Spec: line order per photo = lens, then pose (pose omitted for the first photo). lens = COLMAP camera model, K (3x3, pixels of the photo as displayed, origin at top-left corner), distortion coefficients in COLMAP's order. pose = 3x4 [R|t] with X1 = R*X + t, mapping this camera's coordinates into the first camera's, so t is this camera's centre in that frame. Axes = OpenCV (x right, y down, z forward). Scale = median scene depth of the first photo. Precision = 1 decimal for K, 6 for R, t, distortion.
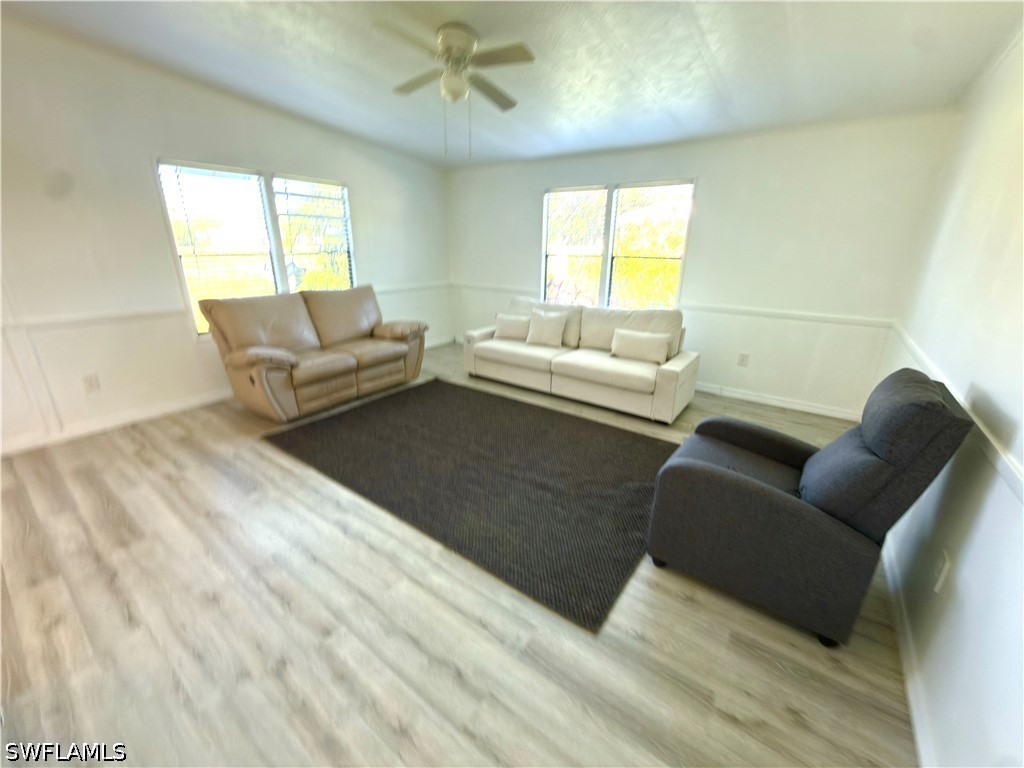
lens RADIAL K [[407.3, 0, 512.2], [0, 407.3, 383.5], [0, 0, 1]] dist [-0.003309, 0.001051]
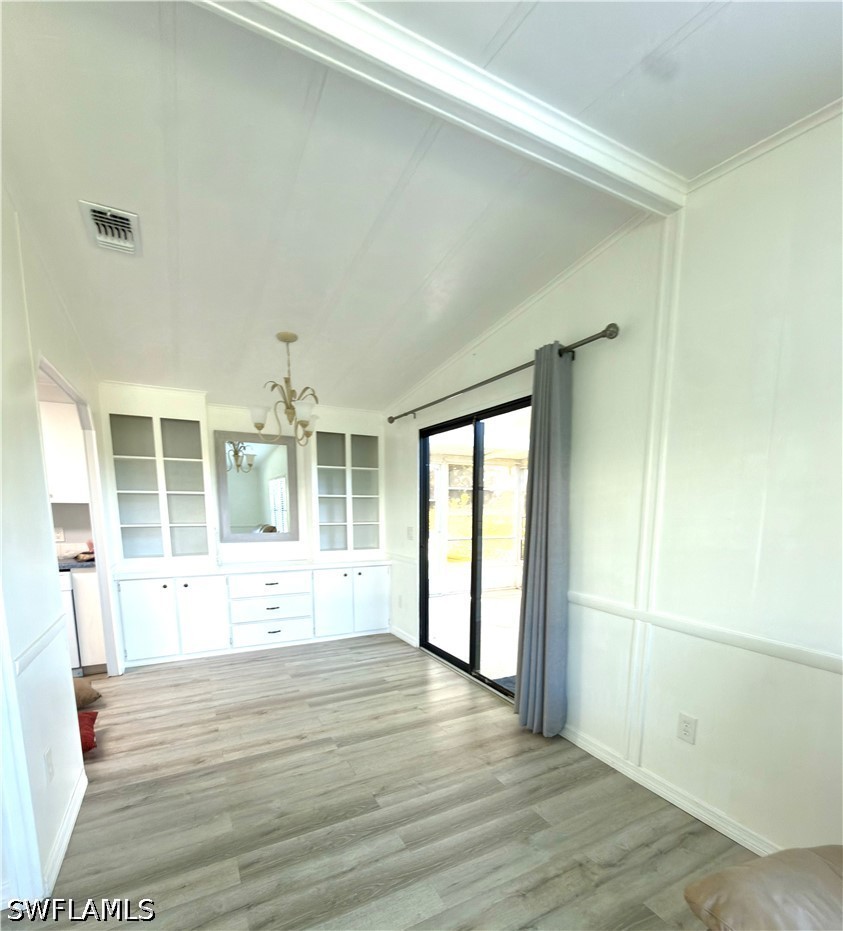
lens RADIAL K [[460.2, 0, 430.7], [0, 460.2, 577.5], [0, 0, 1]] dist [0.001679, -0.002435]
pose [[-0.431054, 0.125456, -0.893562, -0.509113], [-0.298426, 0.914738, 0.272390, -0.468558], [0.851548, 0.384077, -0.356862, 1.416489]]
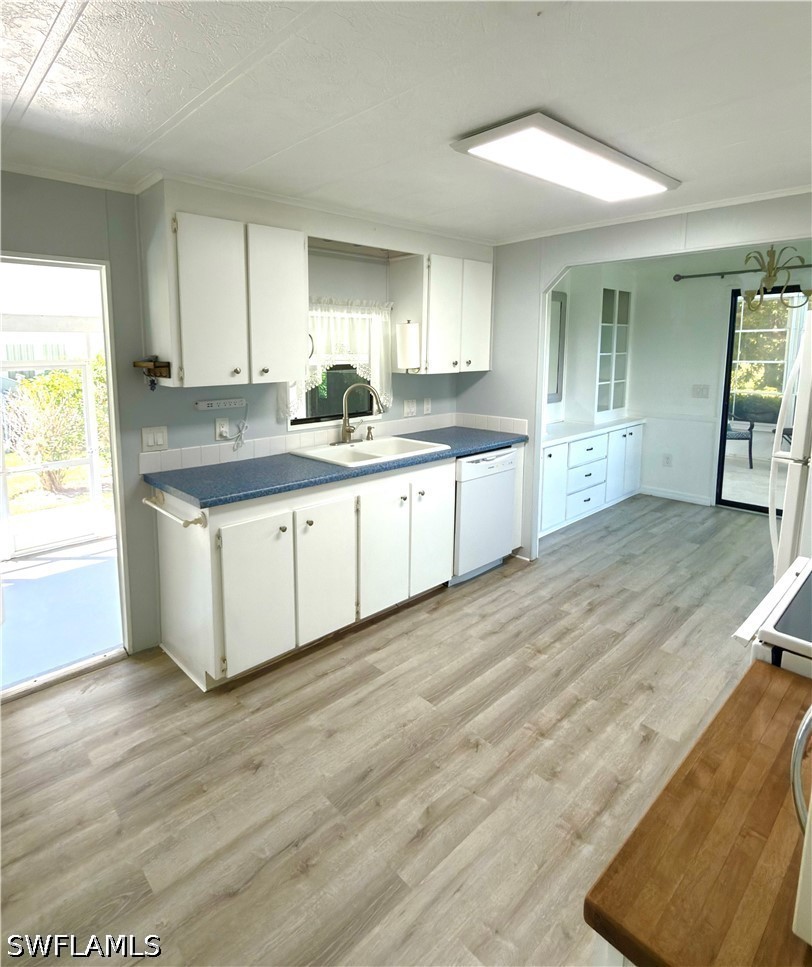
lens RADIAL K [[518.8, 0, 332.4], [0, 518.8, 416.8], [0, 0, 1]] dist [-0.002283, -0.000354]
pose [[-0.251299, 0.117189, -0.960789, 0.471460], [-0.301937, 0.933619, 0.192848, 0.210981], [0.919610, 0.338560, -0.199234, -0.865969]]
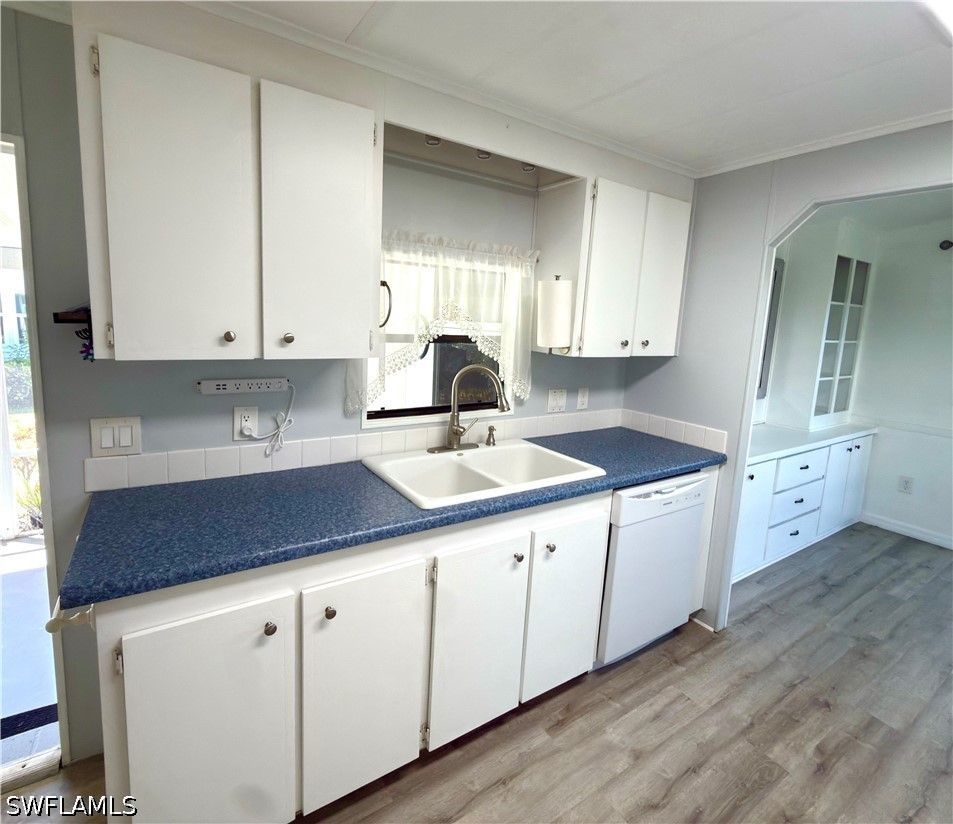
lens RADIAL K [[469.1, 0, 464.3], [0, 469.1, 384.4], [0, 0, 1]] dist [0.000182, 0.000447]
pose [[-0.364275, 0.105894, -0.925251, -0.258827], [-0.343374, 0.908245, 0.239135, 0.208054], [0.865677, 0.404819, -0.294490, -0.856945]]
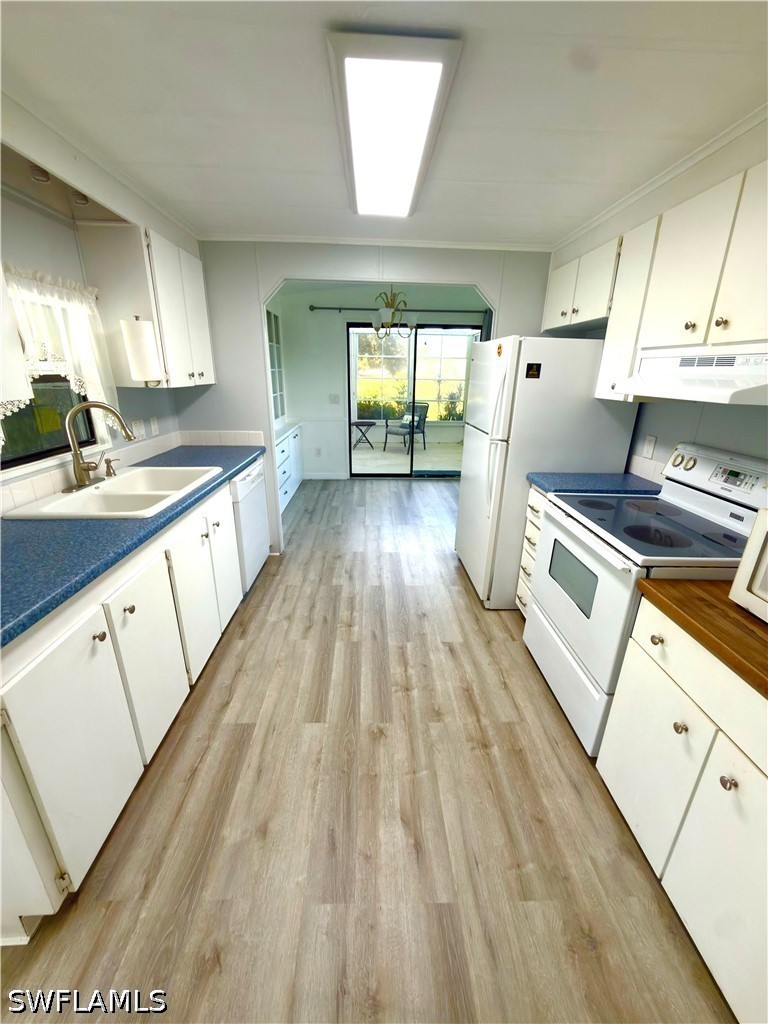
lens RADIAL K [[407.3, 0, 381.3], [0, 407.3, 511.8], [0, 0, 1]] dist [-0.003309, 0.001051]
pose [[0.609152, 0.259707, -0.749324, -0.003370], [-0.261317, 0.957823, 0.119537, 0.372485], [0.748764, 0.122995, 0.651325, -1.261847]]
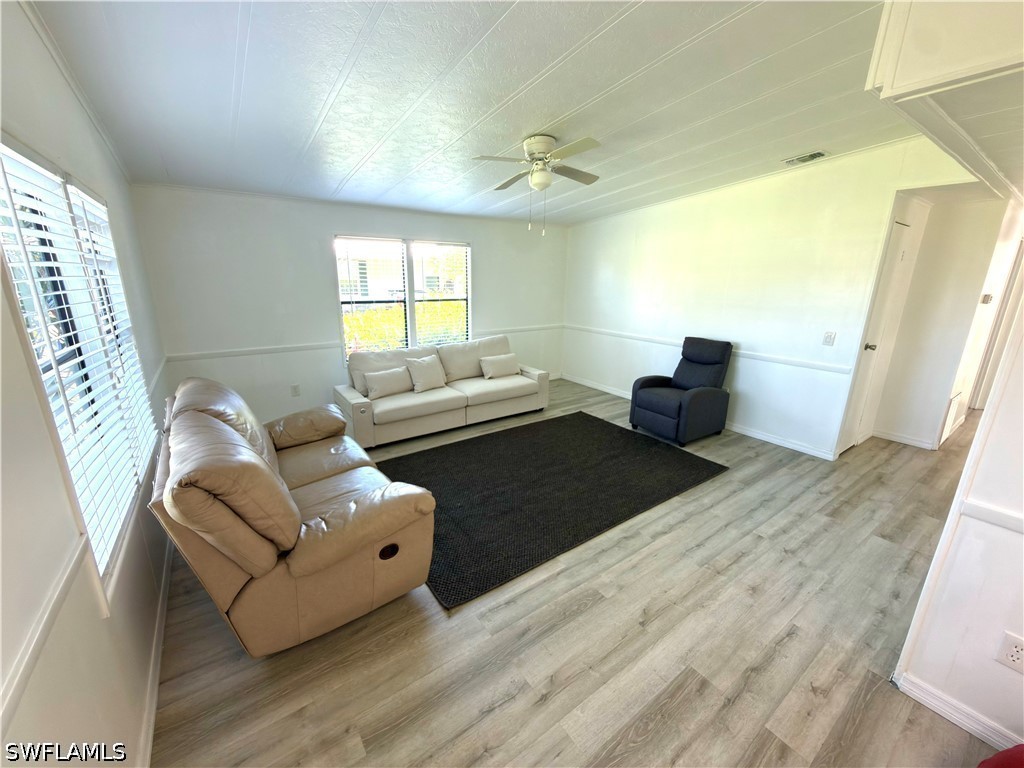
lens RADIAL K [[407.3, 0, 508.9], [0, 407.3, 385.1], [0, 0, 1]] dist [-0.003309, 0.001051]
pose [[0.316634, -0.255888, 0.913381, -1.849540], [0.302537, 0.939878, 0.158433, -0.478336], [-0.899007, 0.226166, 0.375013, 0.993656]]
